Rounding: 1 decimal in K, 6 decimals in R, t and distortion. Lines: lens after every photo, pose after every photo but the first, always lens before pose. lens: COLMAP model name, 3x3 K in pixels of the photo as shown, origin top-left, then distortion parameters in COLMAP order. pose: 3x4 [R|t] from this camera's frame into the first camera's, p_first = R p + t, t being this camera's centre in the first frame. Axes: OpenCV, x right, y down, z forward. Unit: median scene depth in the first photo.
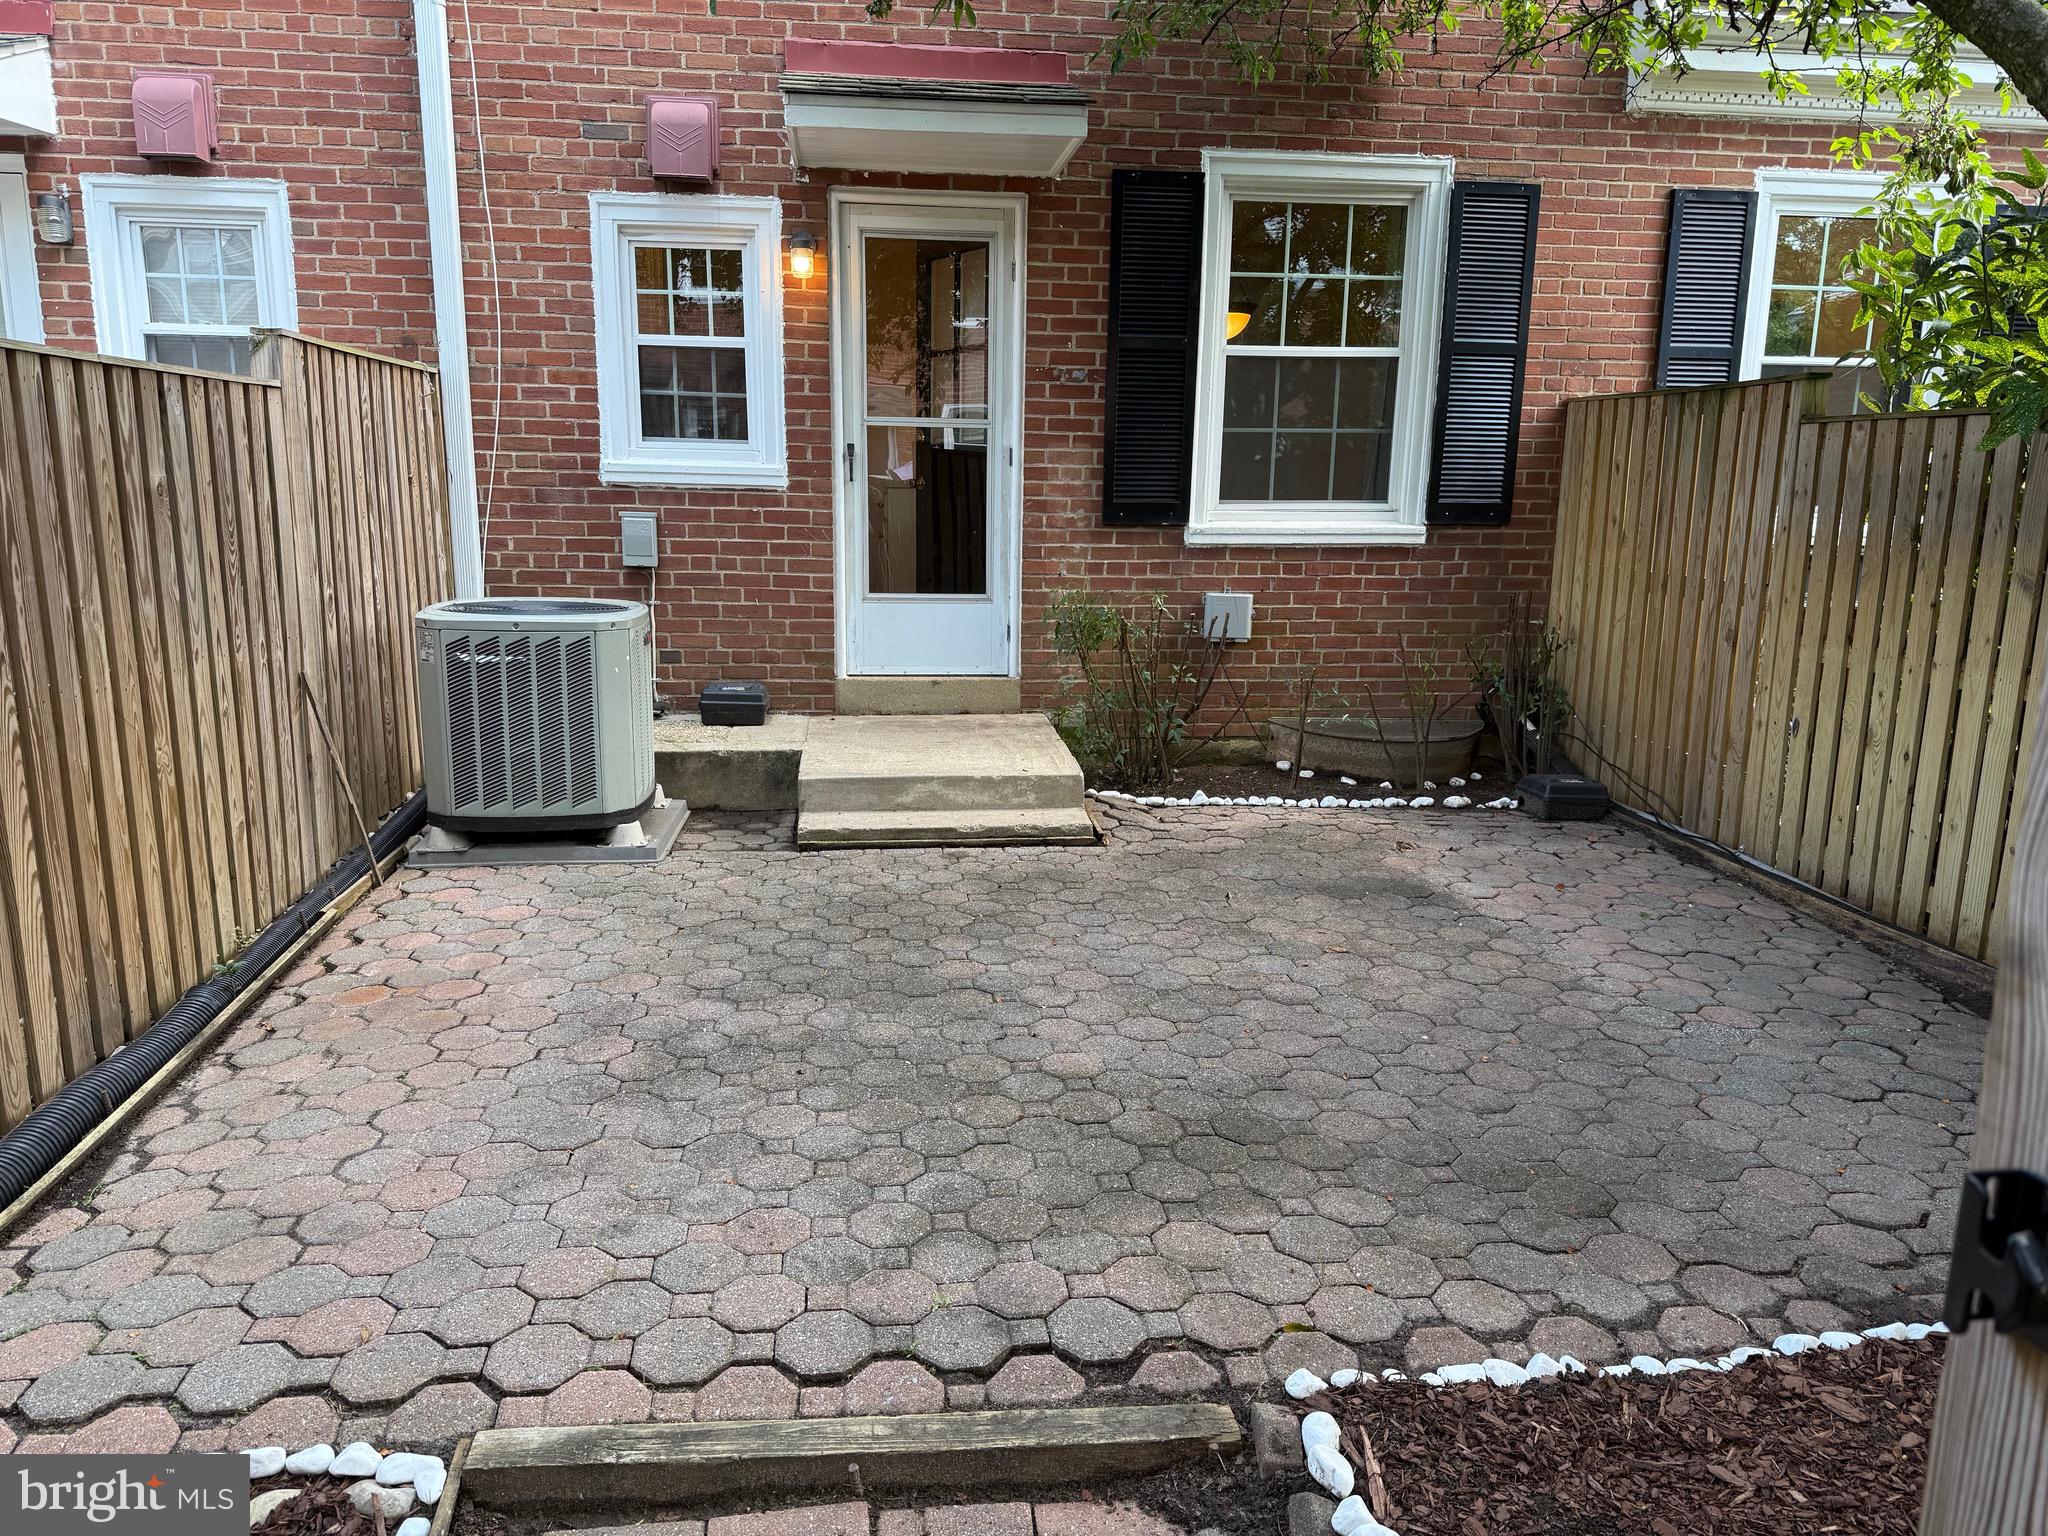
lens RADIAL K [[1441.7, 0, 1019.1], [0, 1441.7, 770.6], [0, 0, 1]] dist [0.001806, -0.000883]
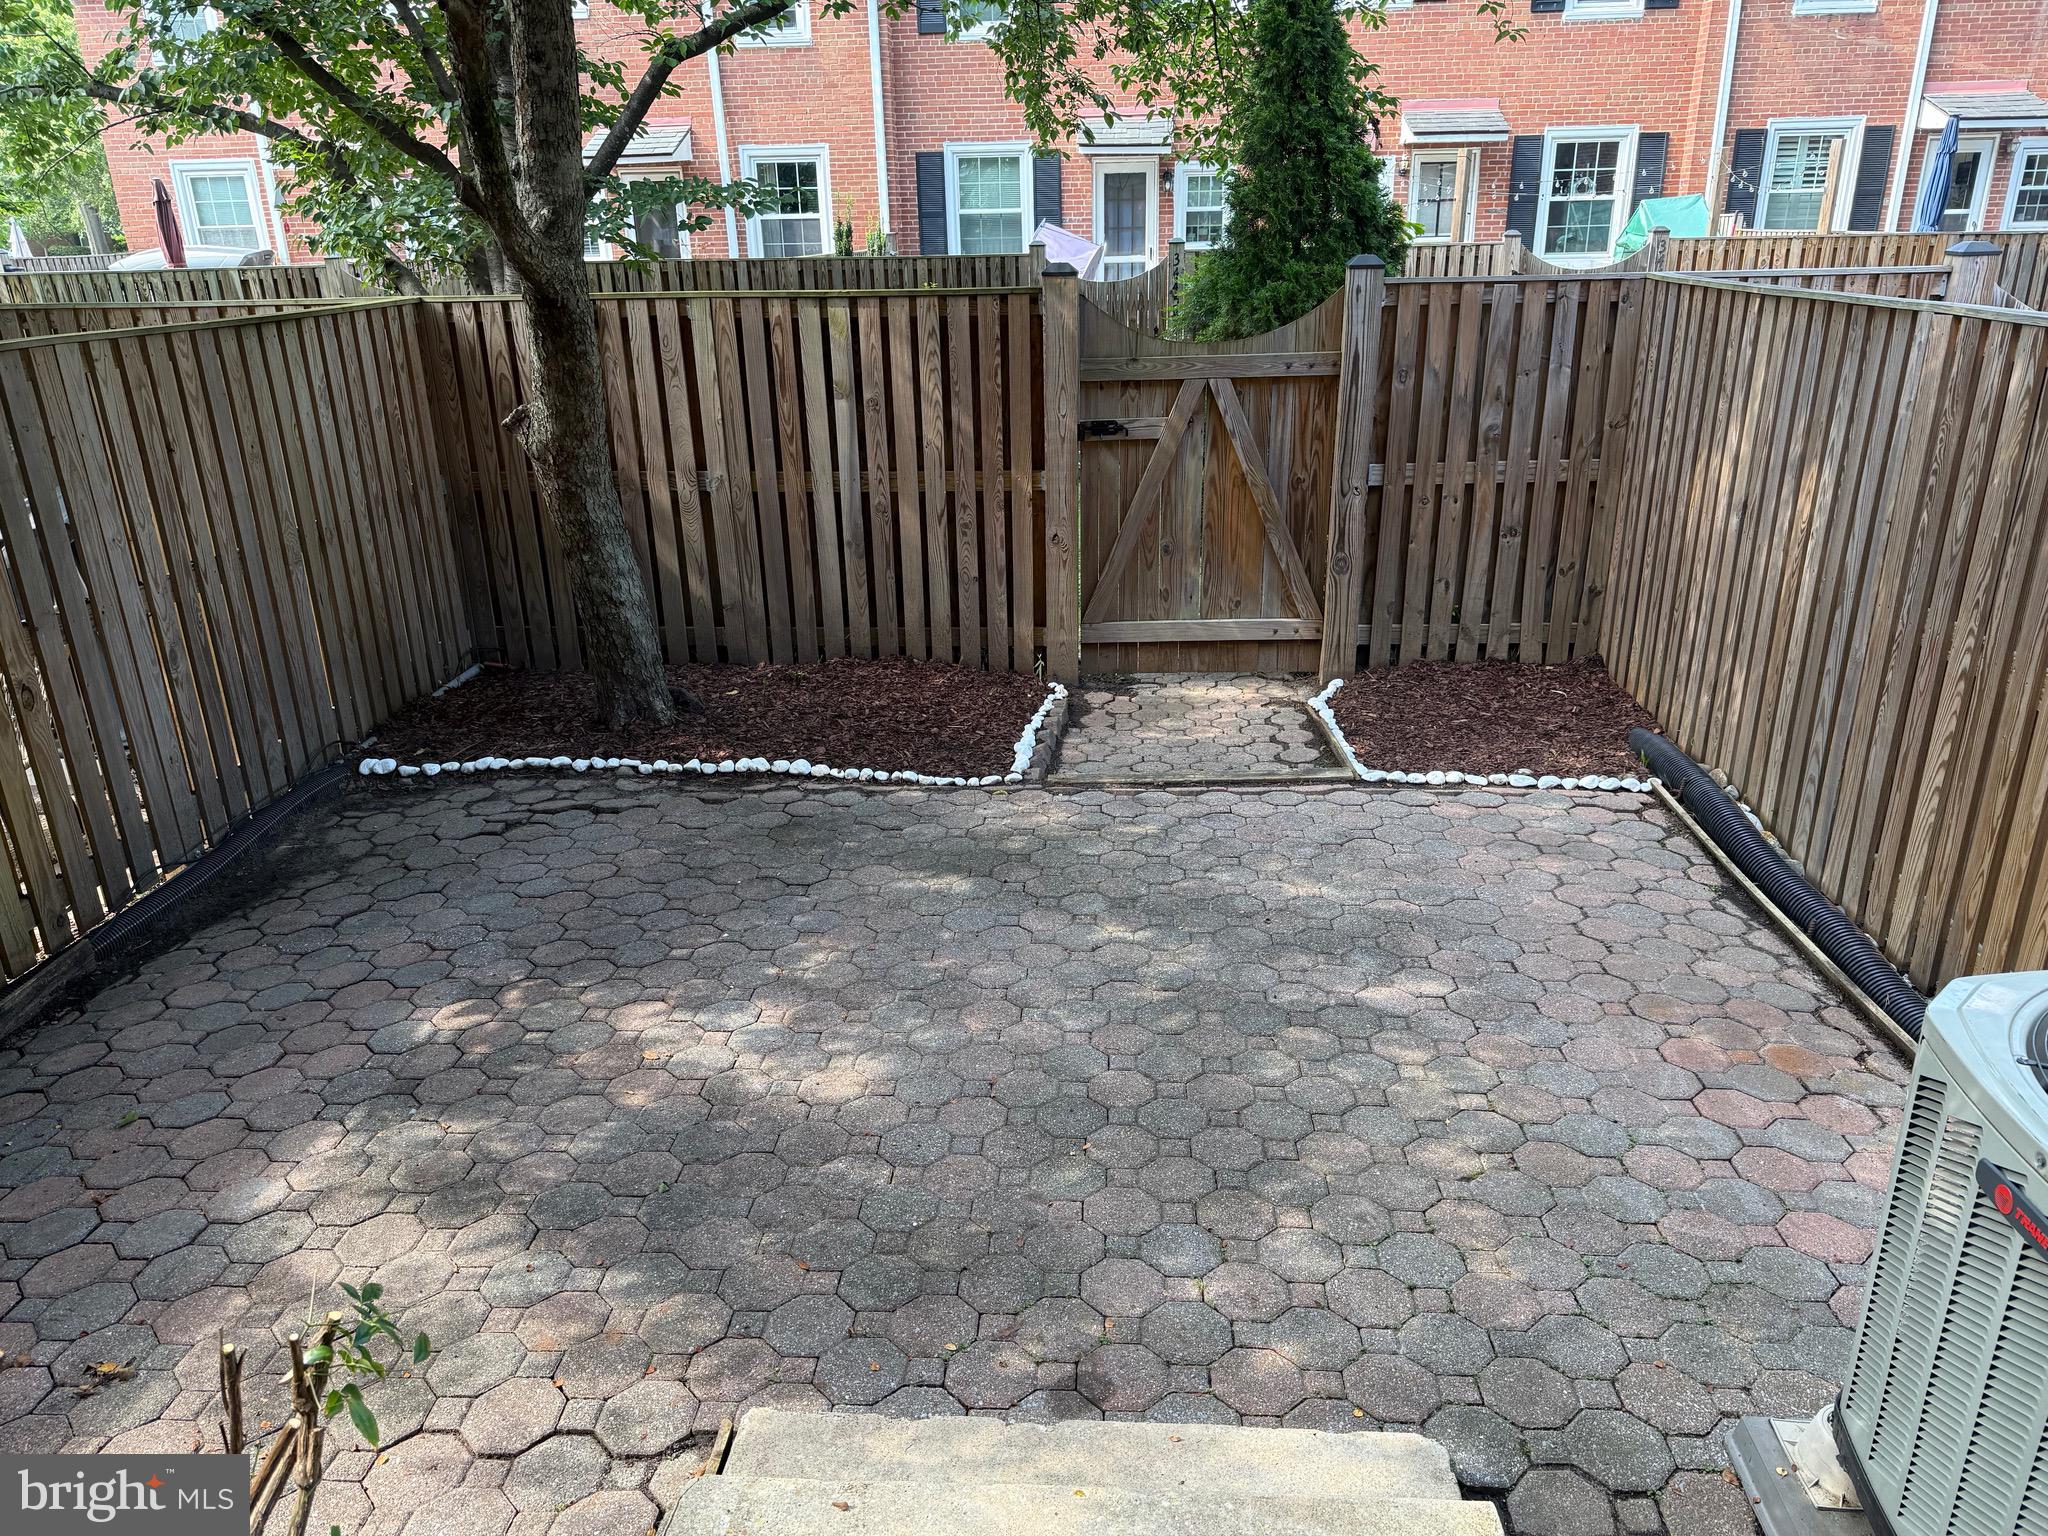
lens RADIAL K [[1441.7, 0, 1025.7], [0, 1441.7, 777.8], [0, 0, 1]] dist [0.001806, -0.000883]
pose [[-0.983624, -0.057254, 0.170898, -0.152977], [0.042734, 0.847079, 0.529746, -0.566370], [-0.175095, 0.528374, -0.830760, 2.032907]]
